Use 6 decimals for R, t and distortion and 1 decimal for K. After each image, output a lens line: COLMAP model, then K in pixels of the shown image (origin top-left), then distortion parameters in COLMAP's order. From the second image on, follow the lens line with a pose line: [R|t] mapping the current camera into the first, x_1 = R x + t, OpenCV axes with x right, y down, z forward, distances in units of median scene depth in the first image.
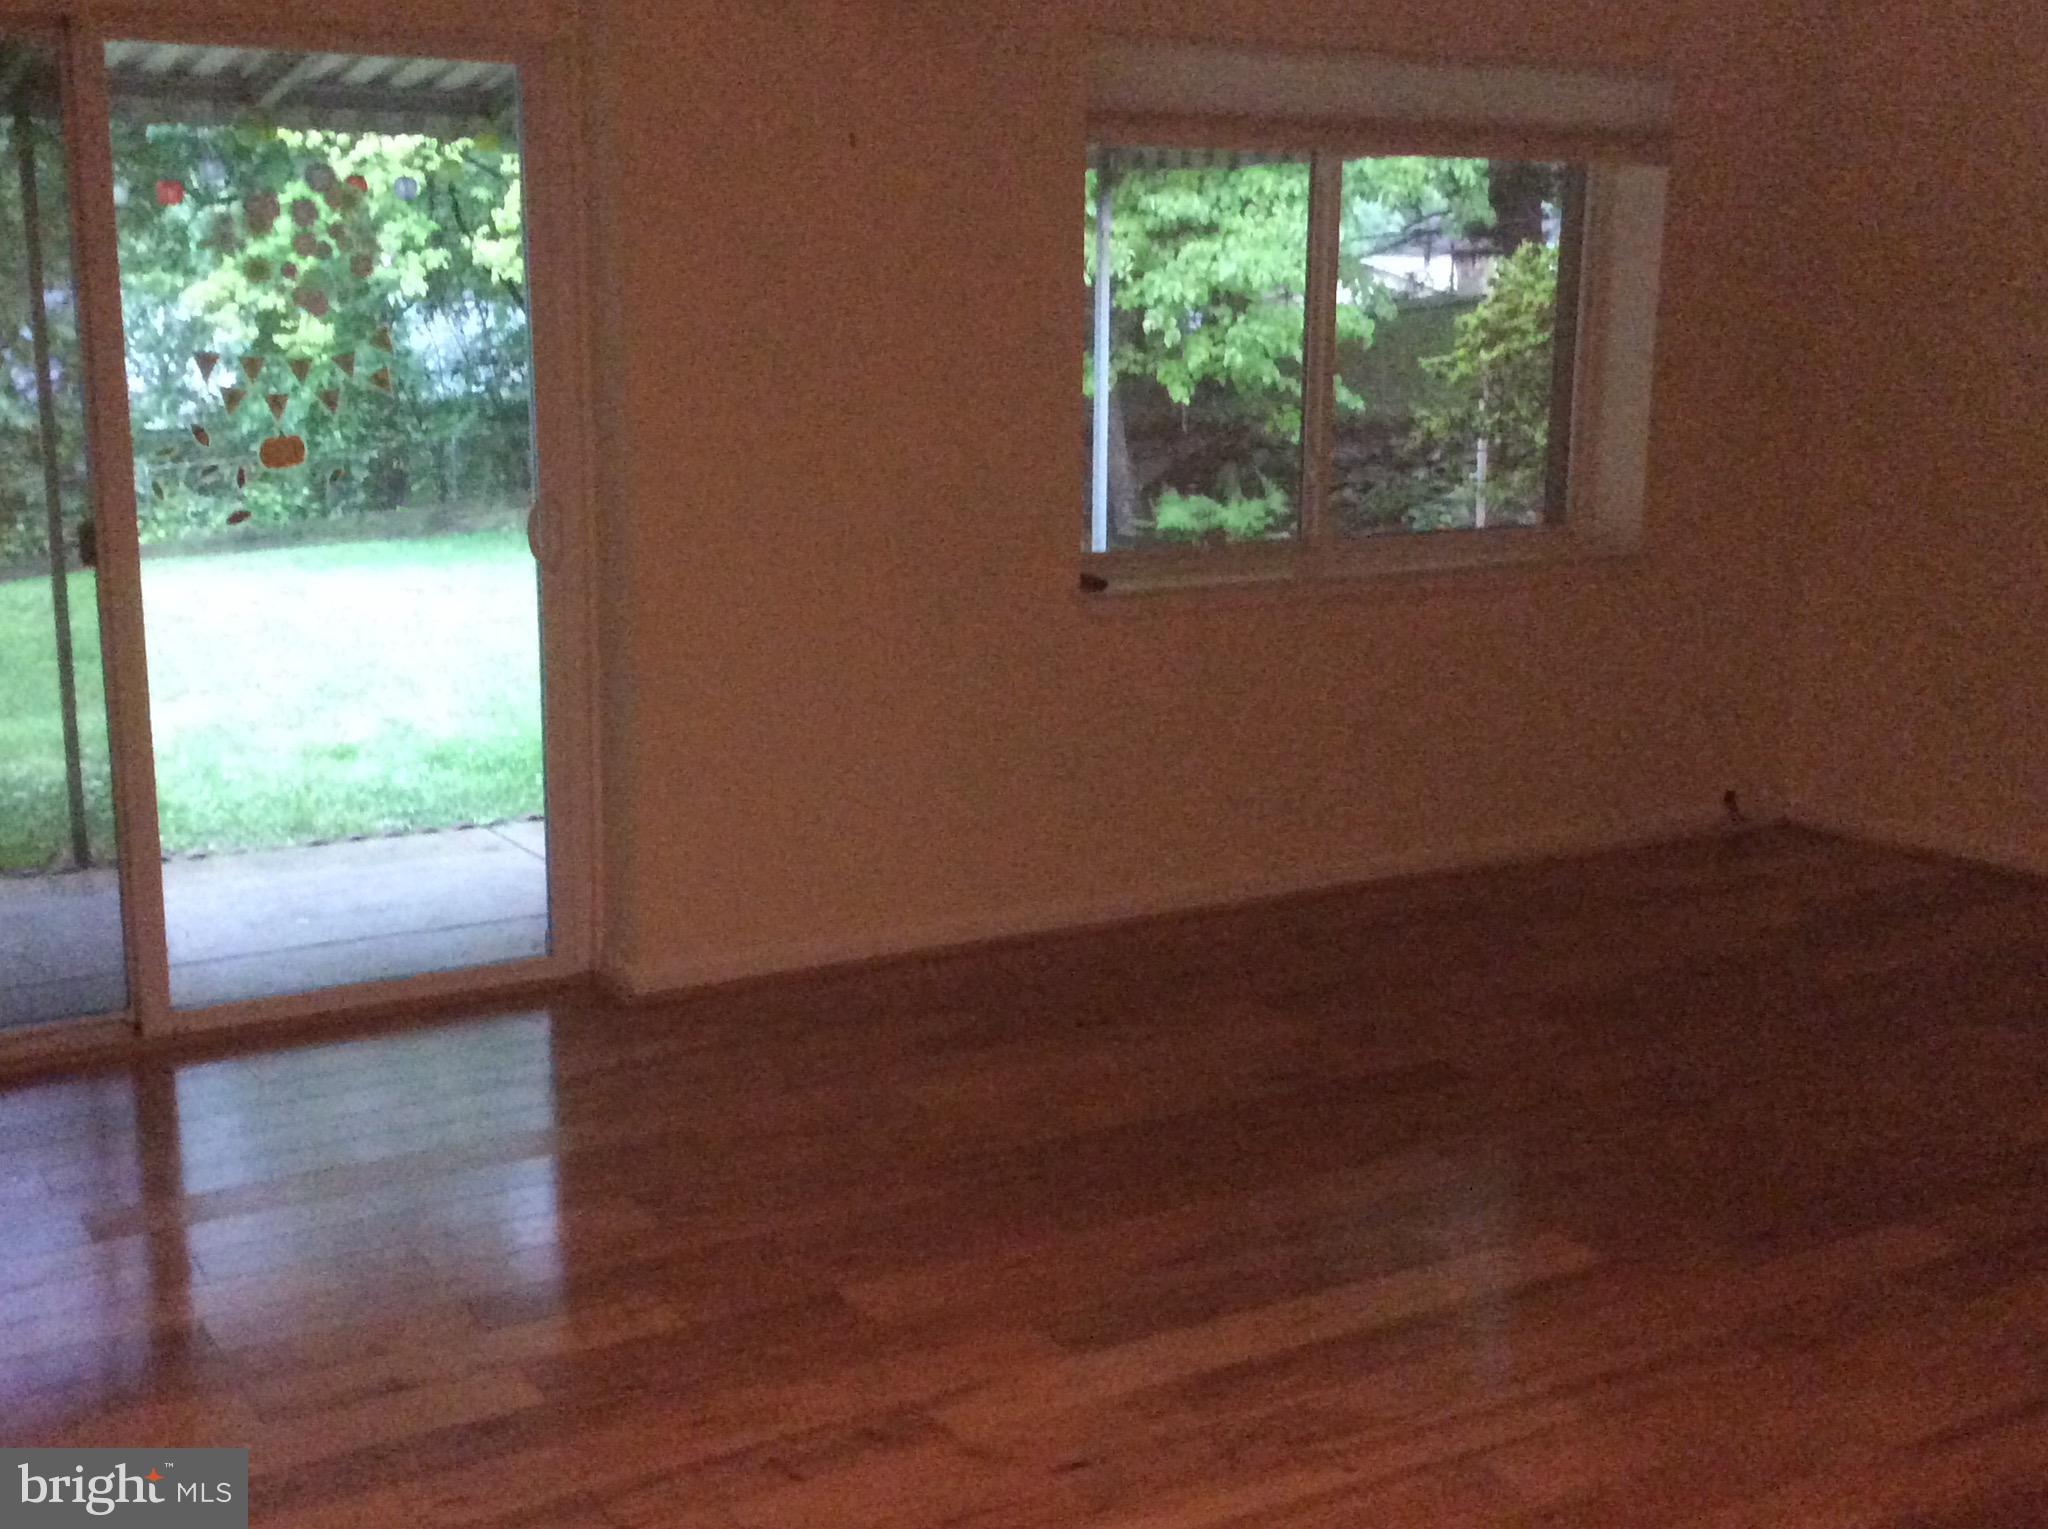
lens RADIAL K [[2438.9, 0, 1018.7], [0, 2438.9, 792.6], [0, 0, 1]] dist [0.187287, -0.383735]
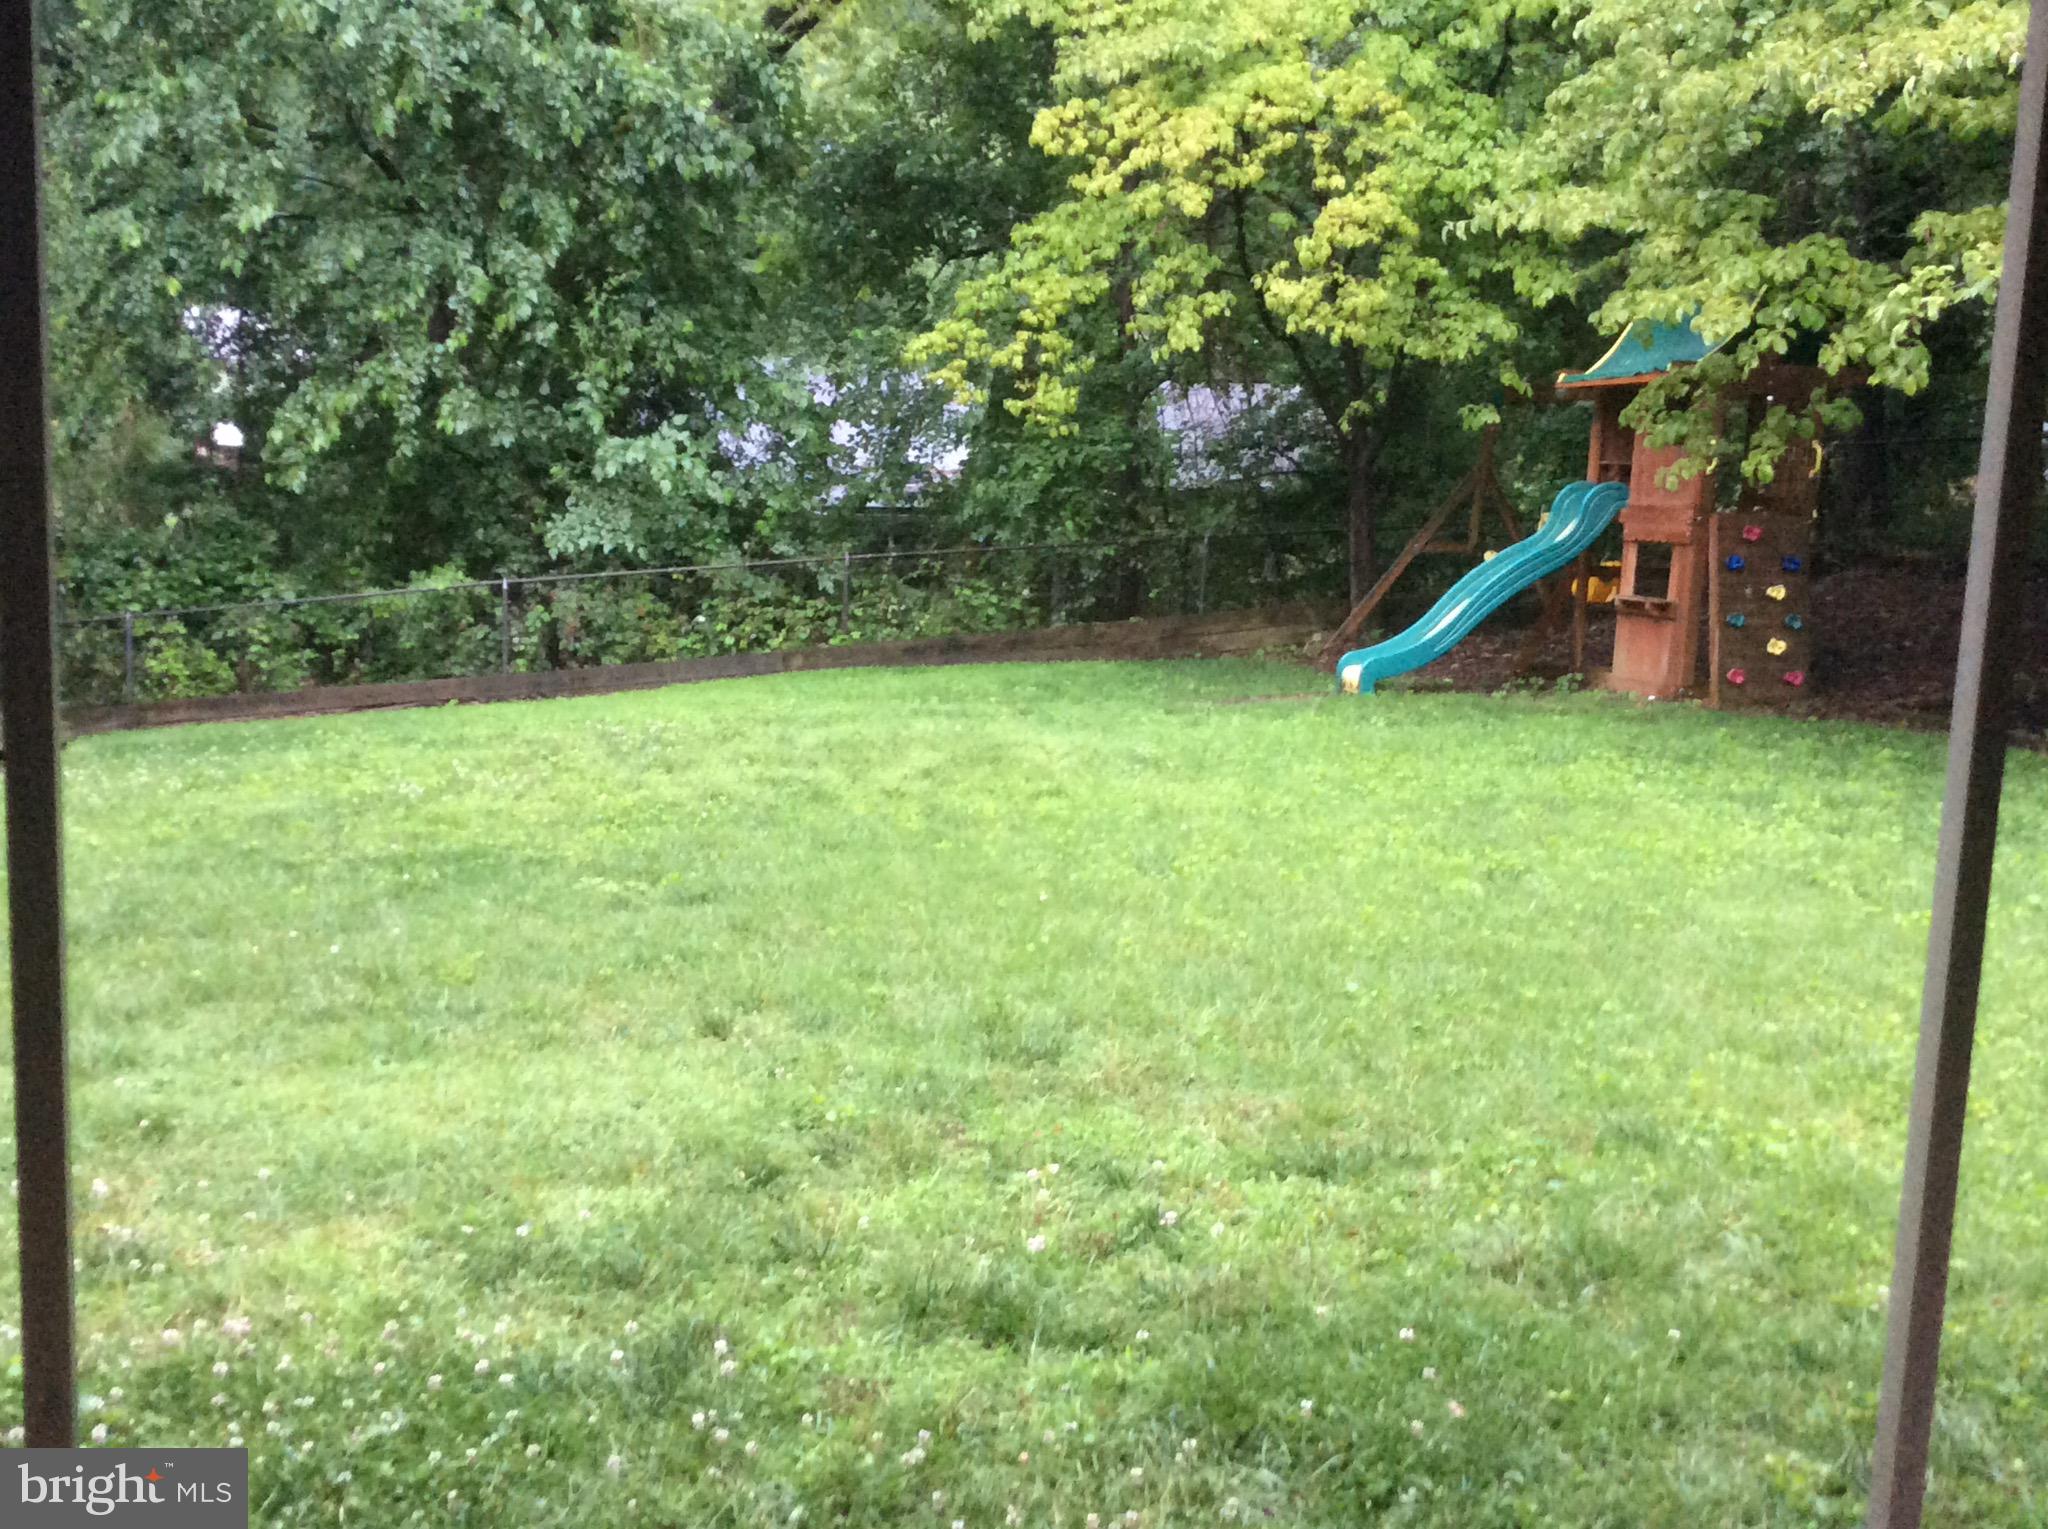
lens RADIAL K [[2372.8, 0, 1024.0], [0, 2372.8, 764.5], [0, 0, 1]] dist [0.101347, -0.026417]
pose [[0.958093, 0.078552, -0.275478, -0.076529], [-0.091107, 0.995292, -0.033057, -0.044103], [0.271584, 0.056770, 0.960739, 0.280224]]
